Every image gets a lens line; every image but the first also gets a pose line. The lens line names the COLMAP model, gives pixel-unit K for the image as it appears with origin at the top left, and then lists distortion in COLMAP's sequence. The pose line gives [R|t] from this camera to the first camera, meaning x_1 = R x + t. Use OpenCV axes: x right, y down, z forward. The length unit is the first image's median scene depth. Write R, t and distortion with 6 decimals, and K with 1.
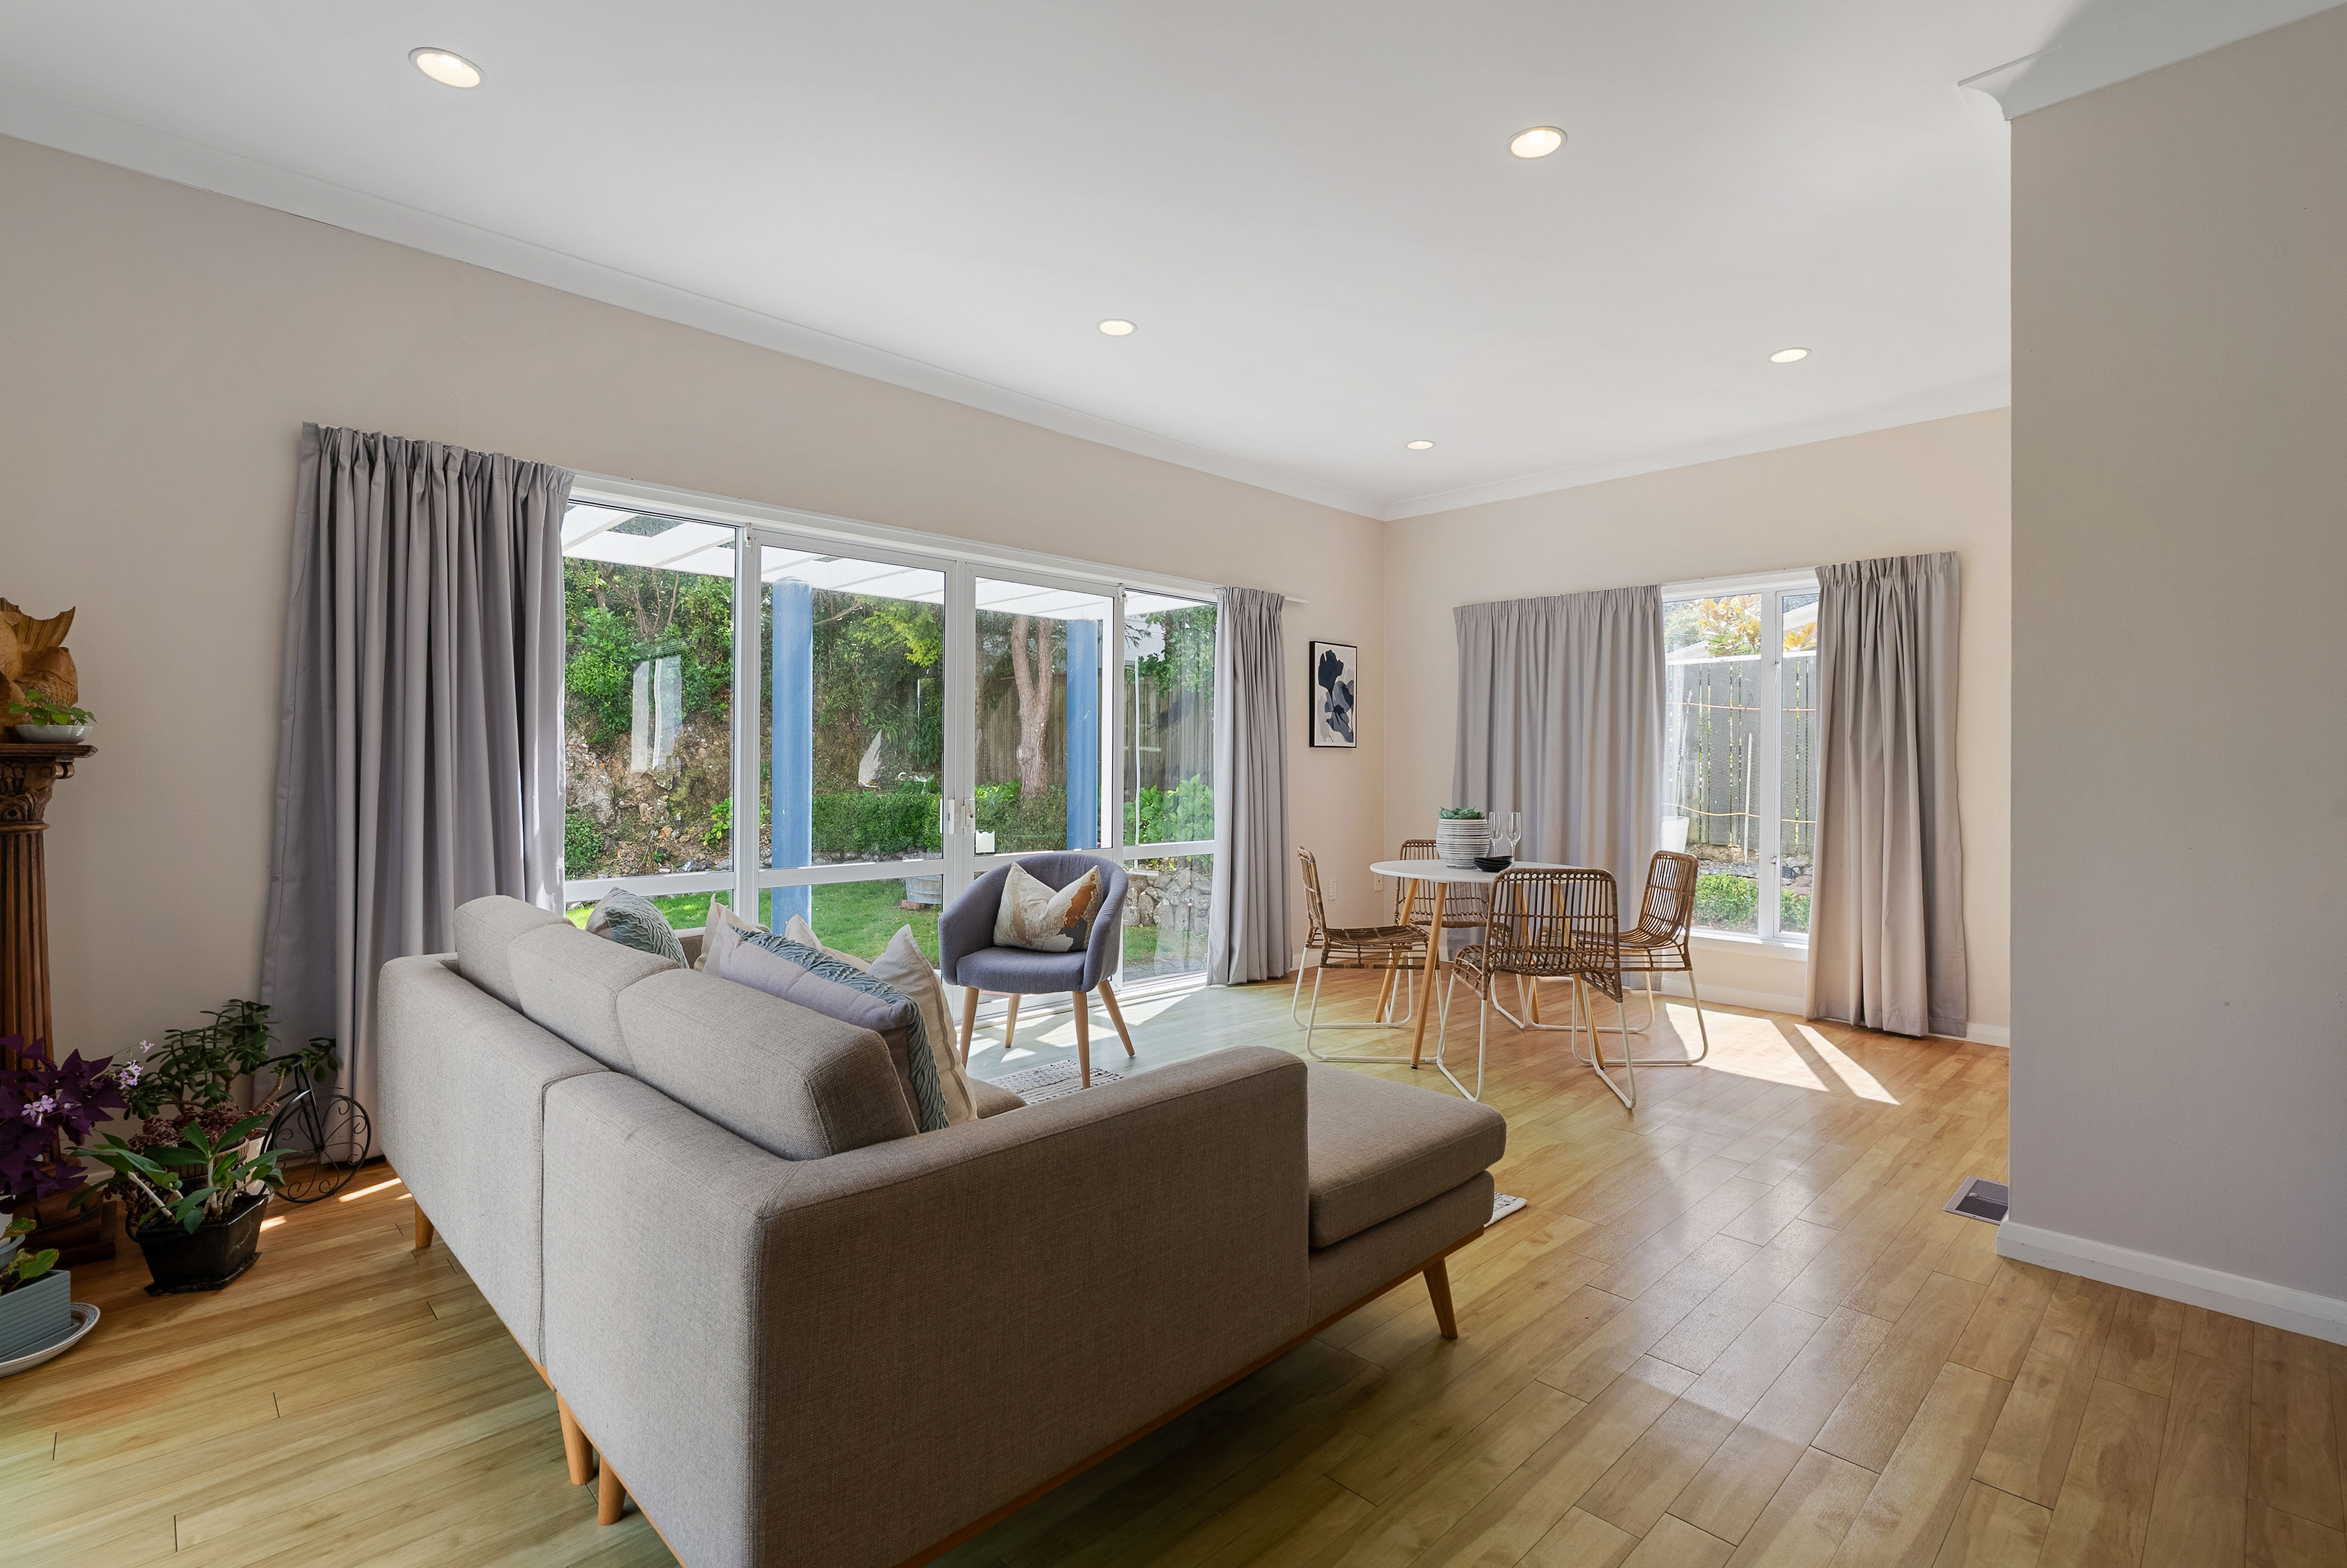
lens RADIAL K [[1082.1, 0, 1169.8], [0, 1082.1, 776.7], [0, 0, 1]] dist [-0.000355, 0.000164]
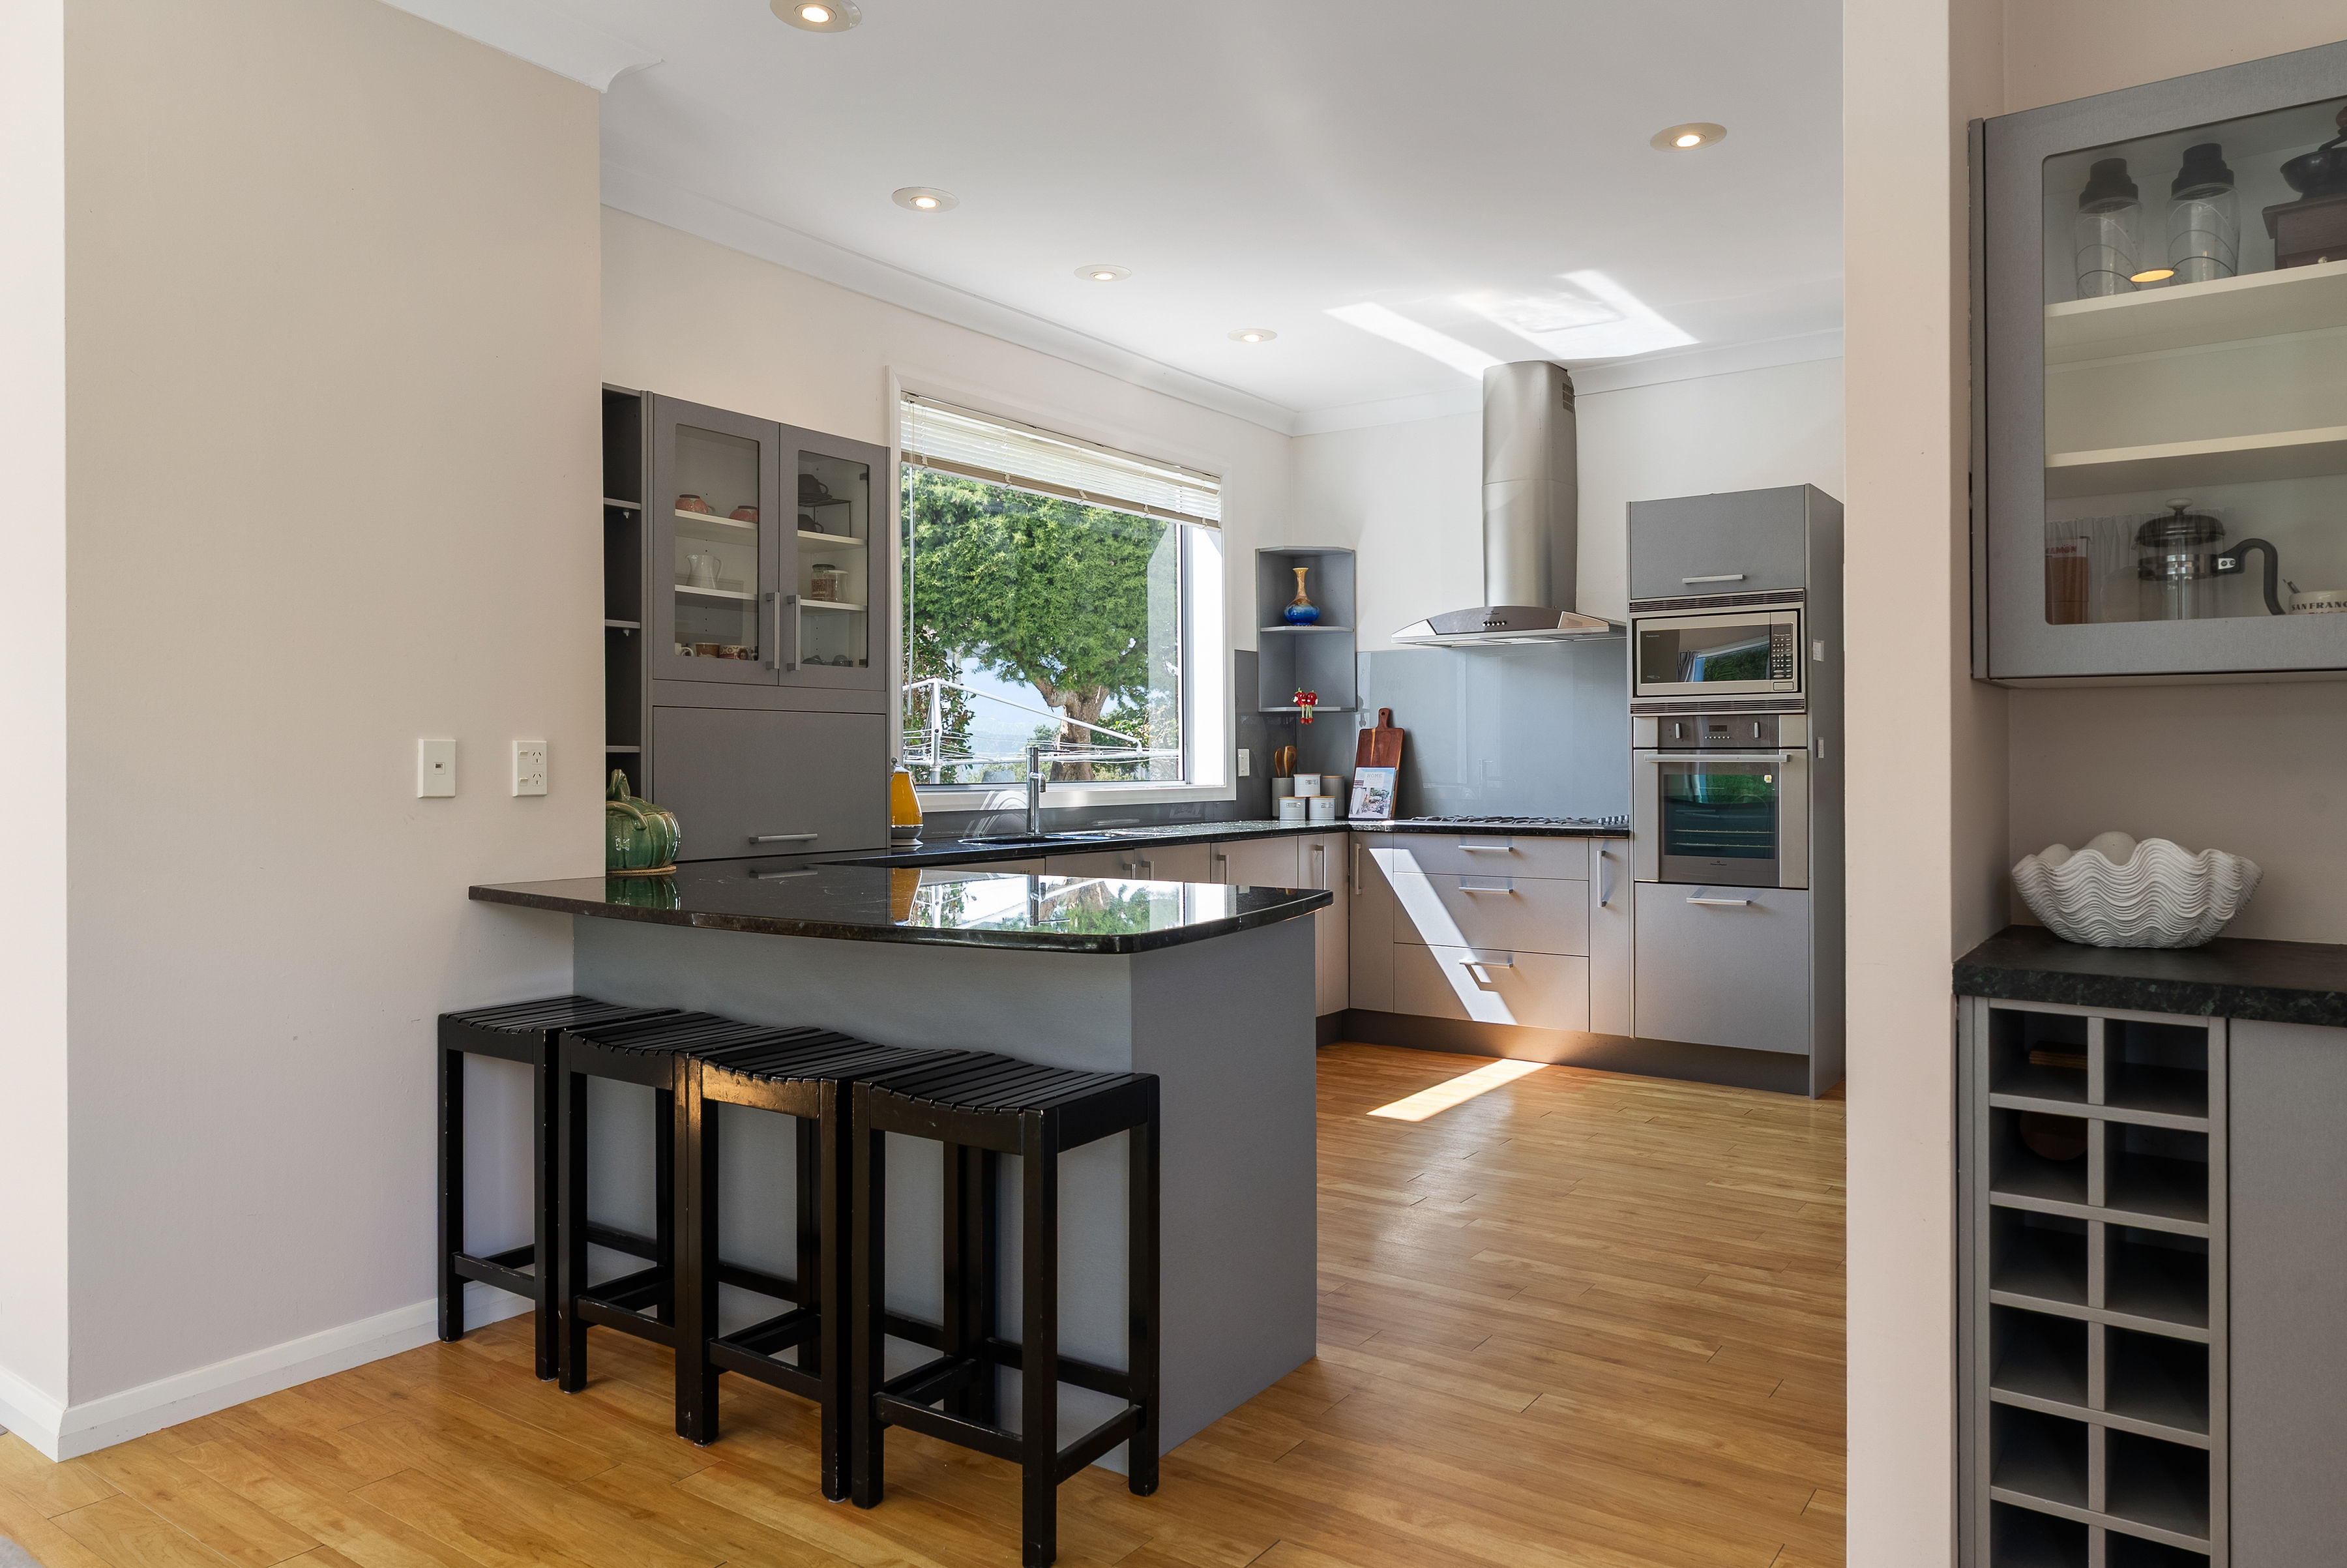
lens RADIAL K [[1534.4, 0, 1176.2], [0, 1534.4, 773.3], [0, 0, 1]] dist [0.007712, 0.003256]
pose [[-0.182778, -0.013300, 0.983064, -0.305848], [0.003412, 0.999894, 0.014162, -0.018883], [-0.983148, 0.005943, -0.182713, 0.389265]]
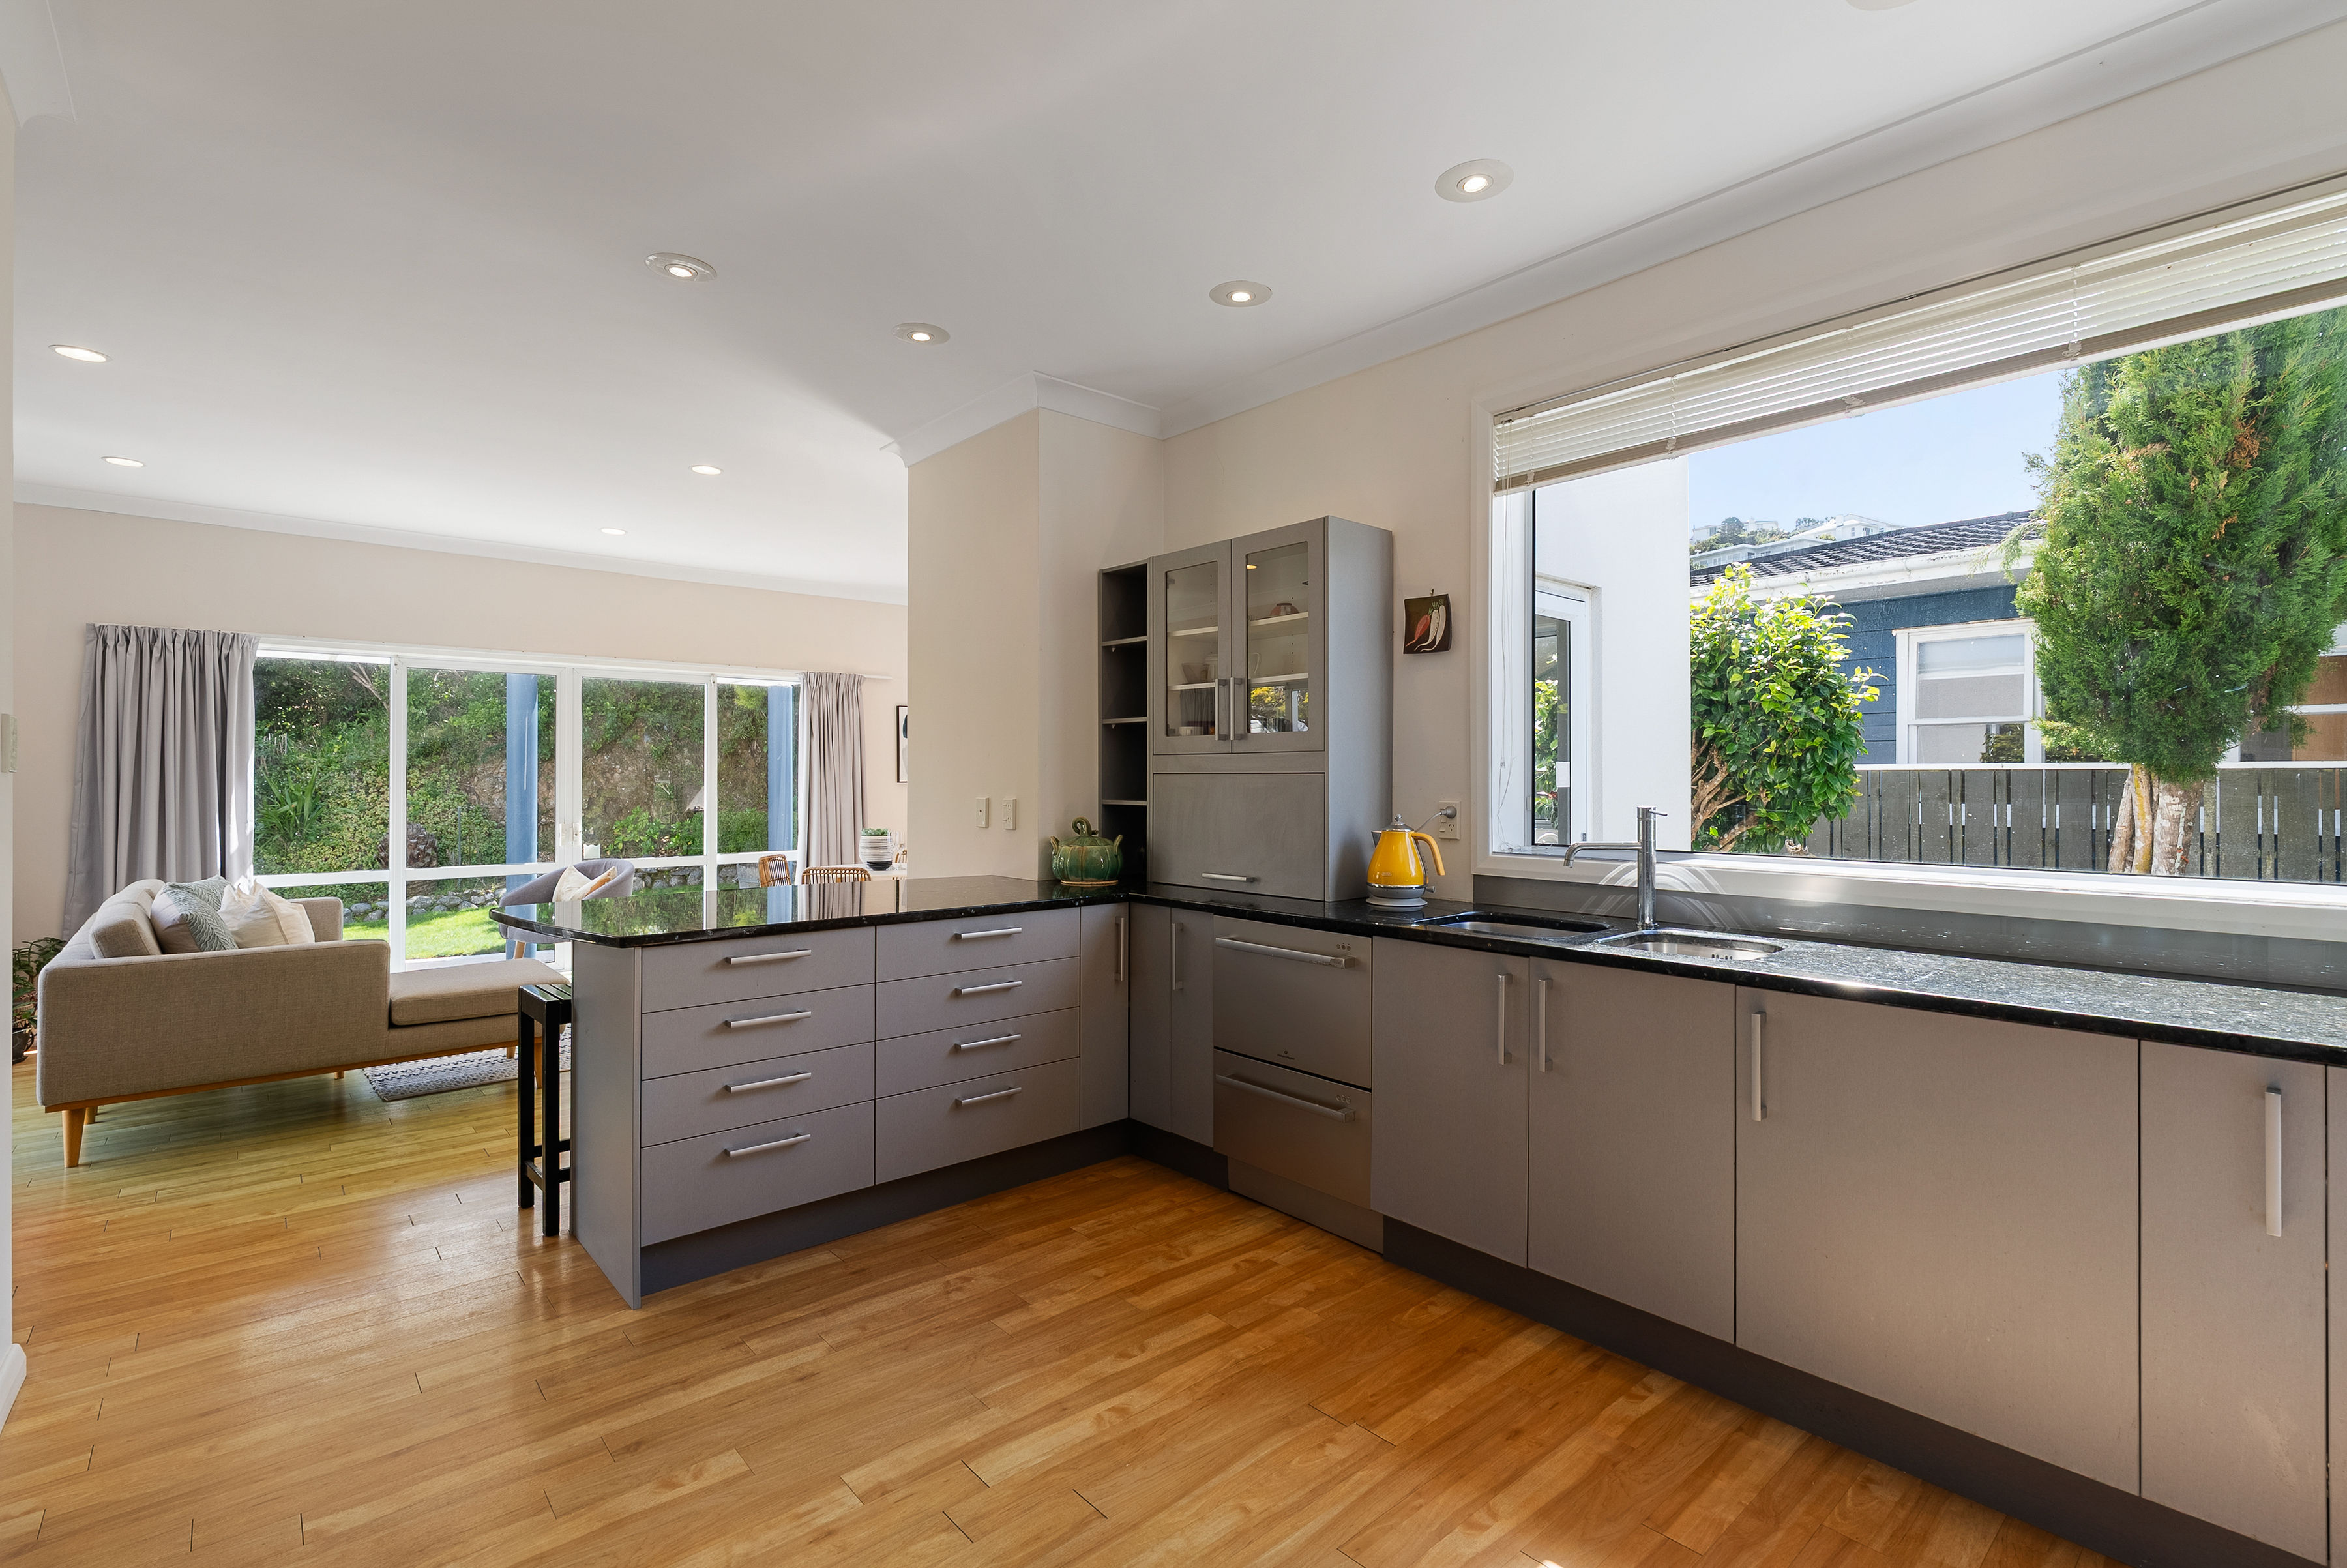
lens RADIAL K [[1082.1, 0, 1183.2], [0, 1082.1, 780.0], [0, 0, 1]] dist [-0.000355, 0.000164]
pose [[0.998471, -0.004705, -0.055080, 1.130453], [0.004429, 0.999977, -0.005135, -0.042957], [0.055103, 0.004883, 0.998469, -0.711862]]
